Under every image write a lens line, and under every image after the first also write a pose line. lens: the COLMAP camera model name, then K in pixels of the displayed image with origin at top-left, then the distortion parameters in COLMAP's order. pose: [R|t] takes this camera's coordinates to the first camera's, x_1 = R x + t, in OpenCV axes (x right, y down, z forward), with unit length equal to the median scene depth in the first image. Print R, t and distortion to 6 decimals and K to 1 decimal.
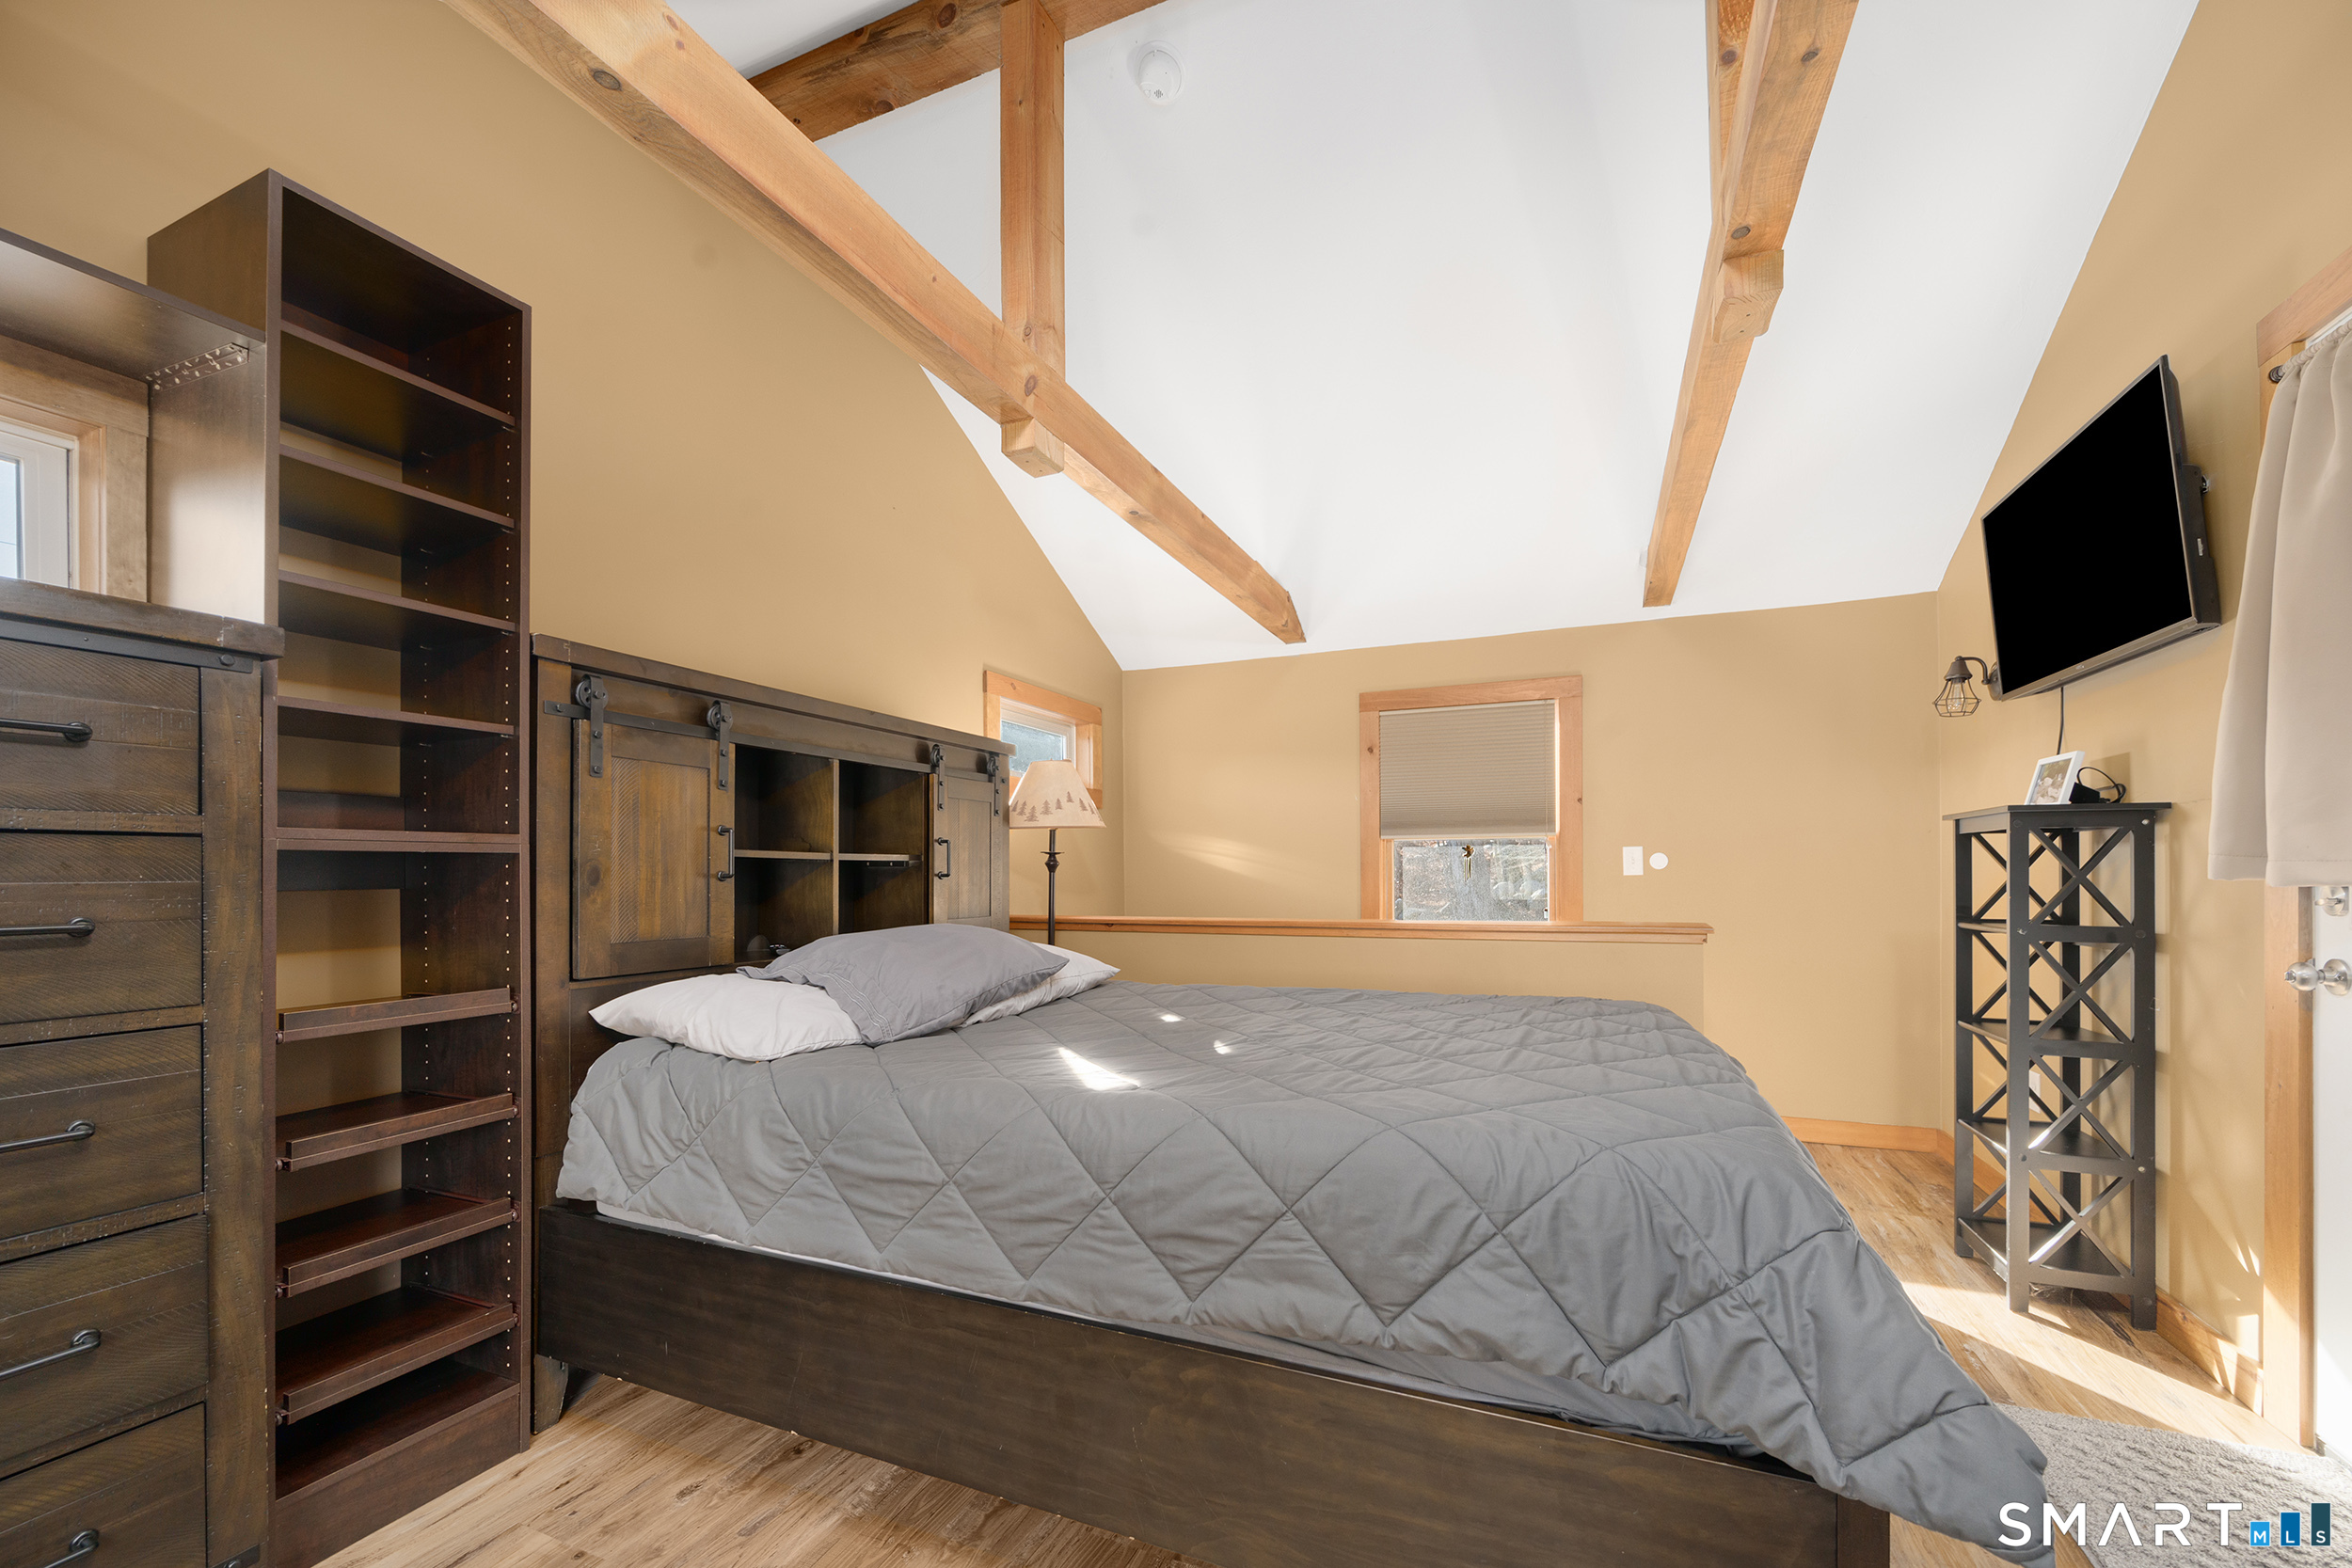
lens RADIAL K [[945.3, 0, 1196.8], [0, 945.3, 867.7], [0, 0, 1]] dist [-0.003998, -0.000677]
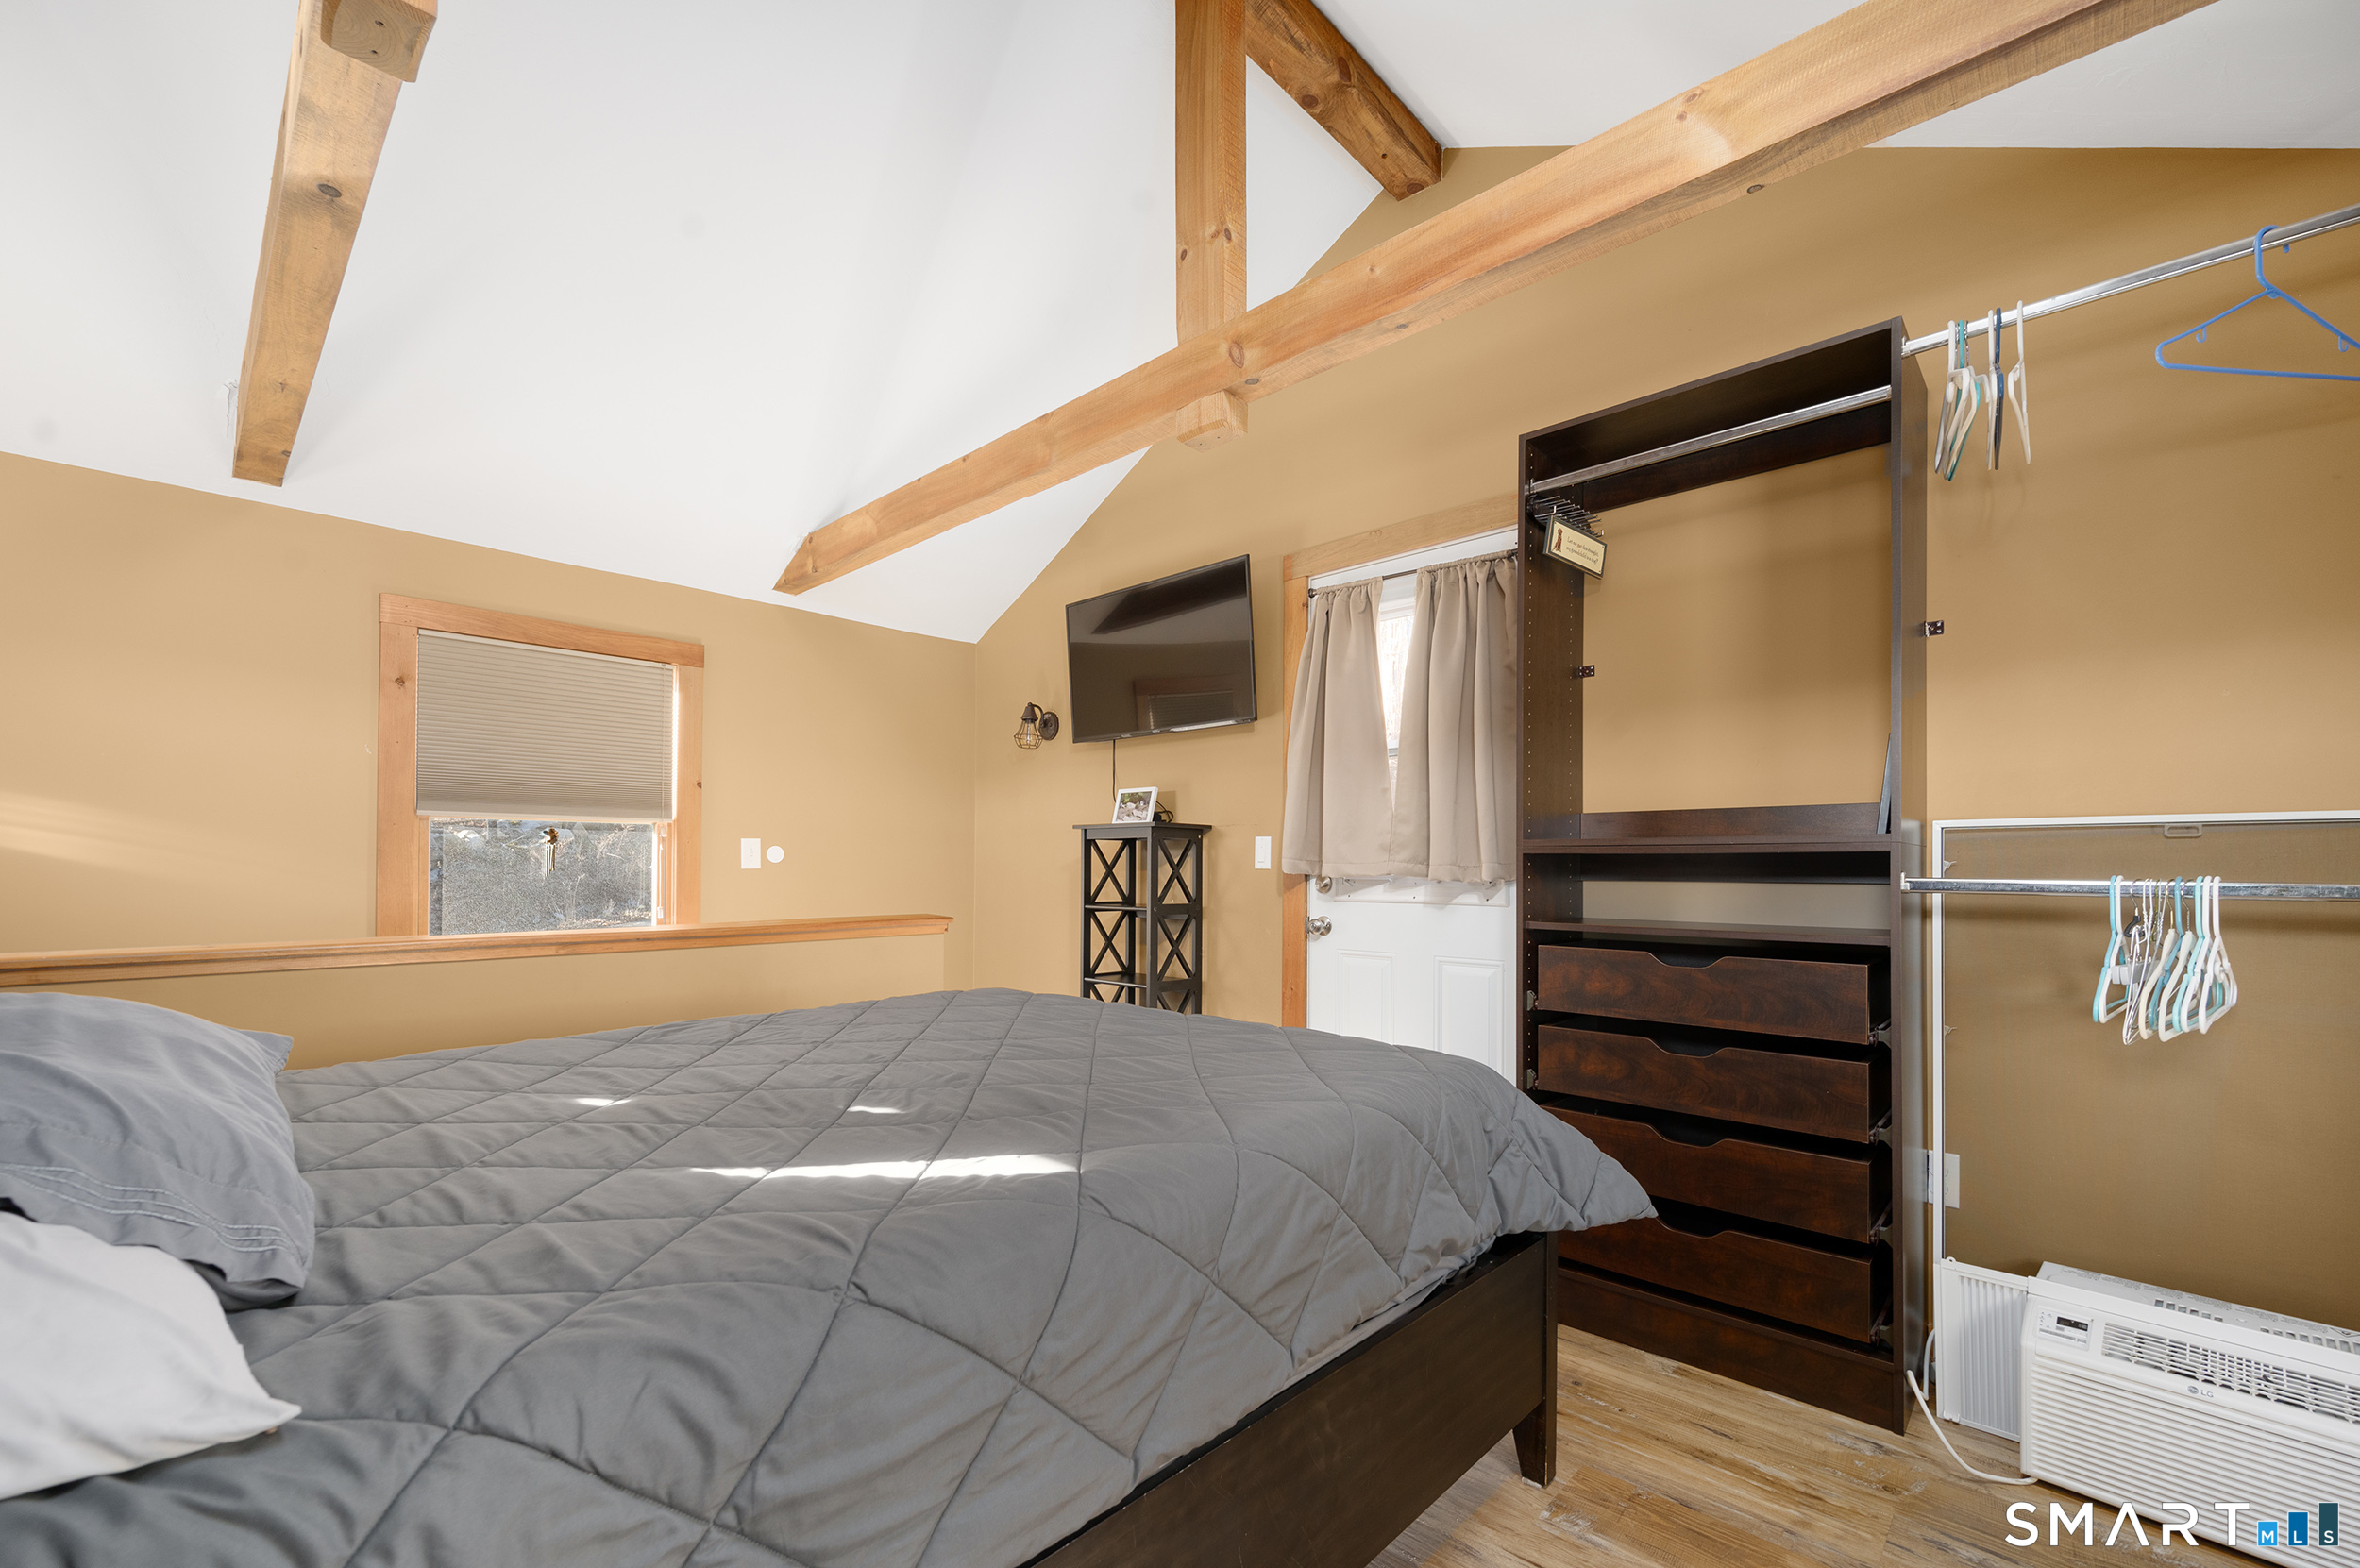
lens RADIAL K [[945.8, 0, 1232.4], [0, 945.8, 856.8], [0, 0, 1]] dist [-0.006151, 0.000111]
pose [[0.337094, 0.013644, 0.941372, -0.471264], [-0.011390, 0.999881, -0.010413, 0.000866], [-0.941402, -0.007212, 0.337209, 0.405227]]
